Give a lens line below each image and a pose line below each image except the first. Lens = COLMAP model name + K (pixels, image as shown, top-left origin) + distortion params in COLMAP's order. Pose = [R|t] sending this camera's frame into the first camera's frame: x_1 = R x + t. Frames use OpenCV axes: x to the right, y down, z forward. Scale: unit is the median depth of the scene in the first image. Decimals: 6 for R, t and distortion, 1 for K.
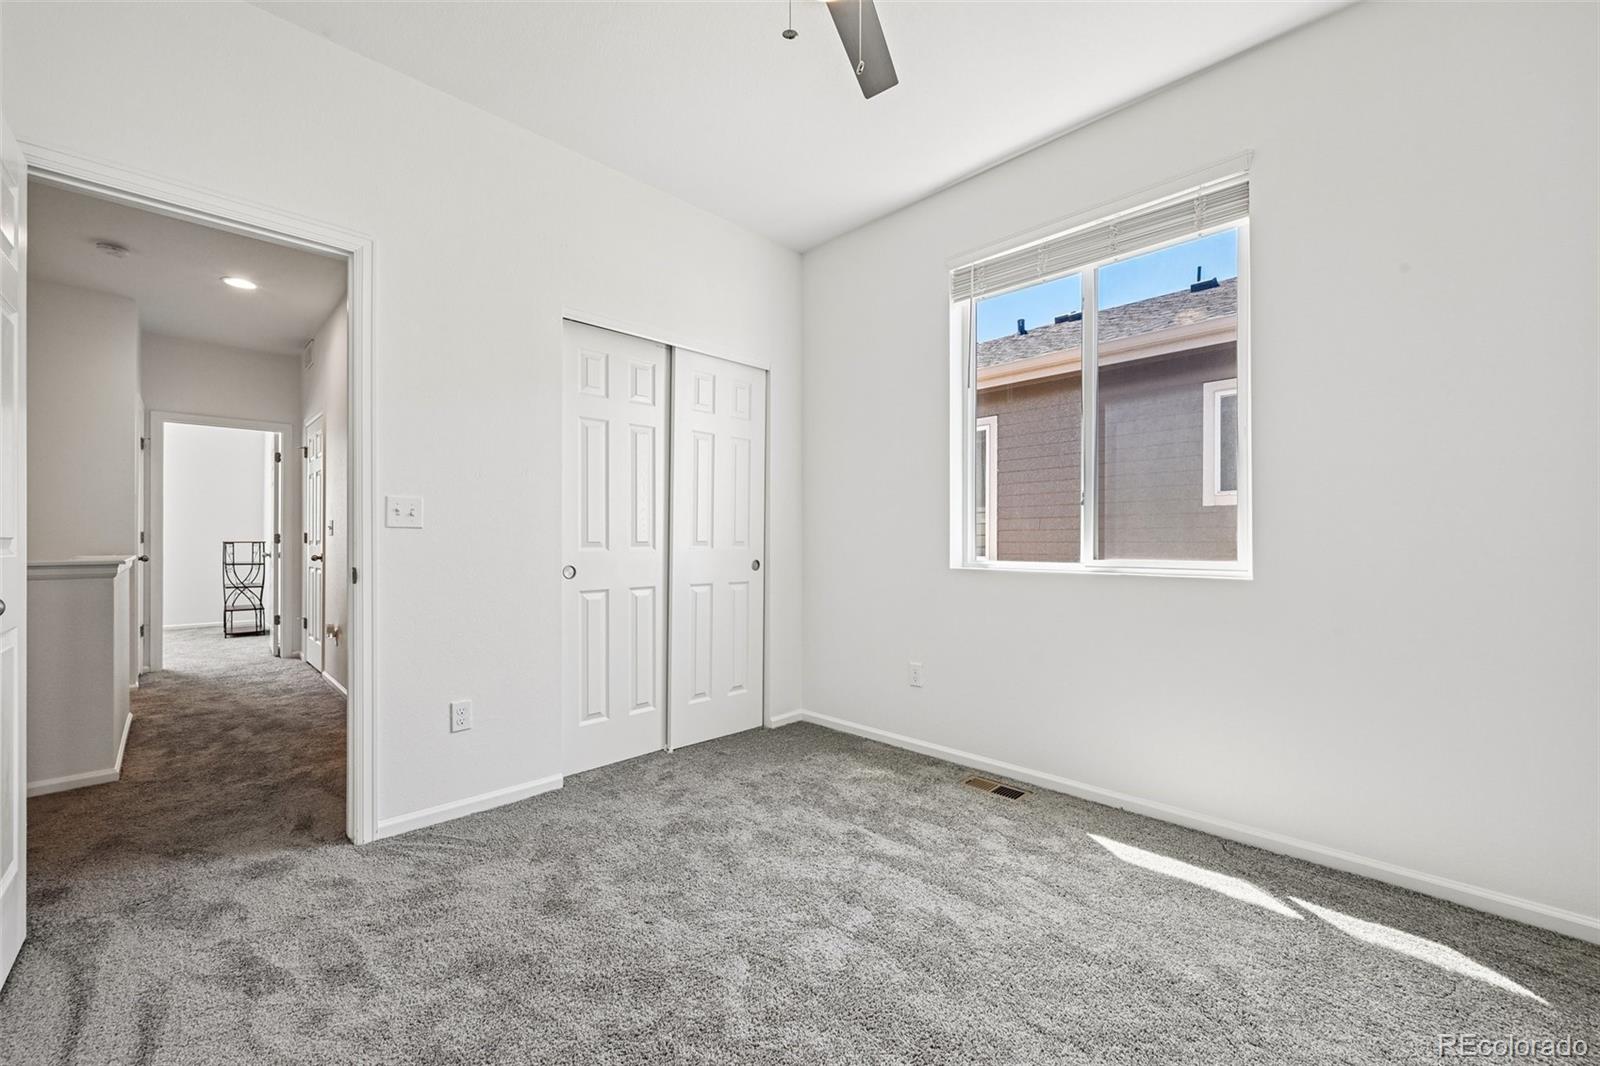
lens RADIAL K [[625.9, 0, 807.2], [0, 625.9, 535.3], [0, 0, 1]] dist [-0.001076, 0.000078]
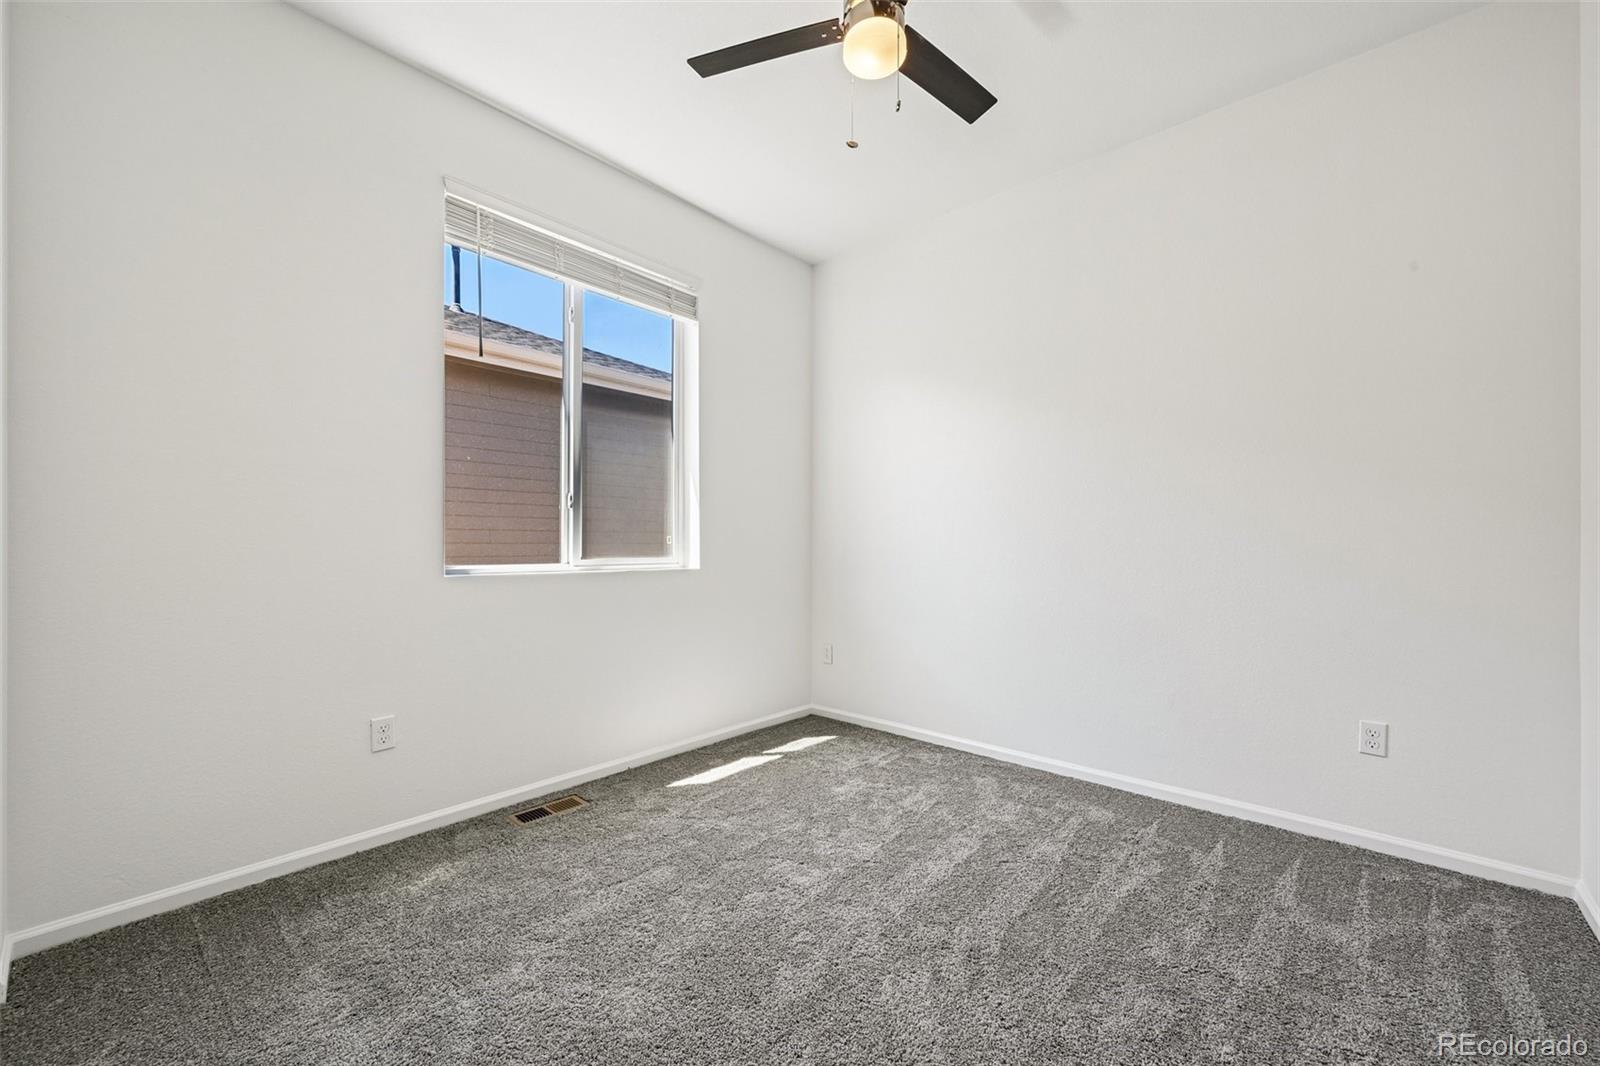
lens RADIAL K [[625.9, 0, 807.1], [0, 625.9, 544.4], [0, 0, 1]] dist [-0.001076, 0.000078]
pose [[-0.046007, 0.002521, 0.998938, -0.646494], [-0.005552, 0.999981, -0.002779, 0.014043], [-0.998926, -0.005674, -0.045992, 0.672874]]
